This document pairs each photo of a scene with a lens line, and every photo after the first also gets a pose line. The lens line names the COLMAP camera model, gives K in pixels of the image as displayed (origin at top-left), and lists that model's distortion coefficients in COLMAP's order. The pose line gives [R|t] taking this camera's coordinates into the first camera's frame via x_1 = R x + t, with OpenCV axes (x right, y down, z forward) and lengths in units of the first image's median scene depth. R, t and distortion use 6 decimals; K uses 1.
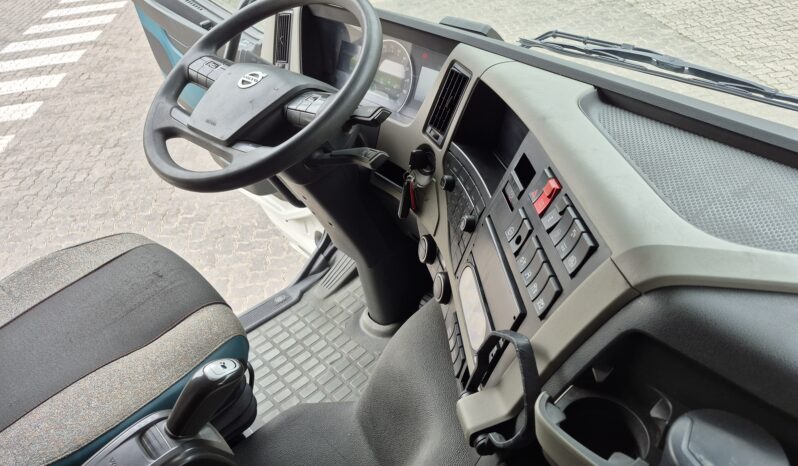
lens RADIAL K [[563.3, 0, 399.0], [0, 563.3, 233.0], [0, 0, 1]] dist [0.178454, -0.267538]
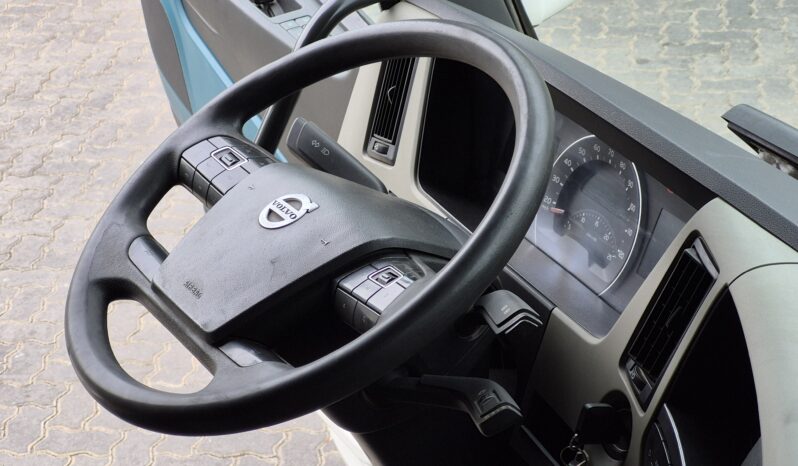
lens RADIAL K [[1824.7, 0, 398.2], [0, 1824.7, 260.3], [0, 0, 1]] dist [-0.017311, 0.706913]
pose [[0.959077, 0.138543, -0.246936, 0.221103], [-0.164669, 0.982380, -0.088396, -0.100490], [0.230338, 0.125441, 0.964992, -0.469999]]
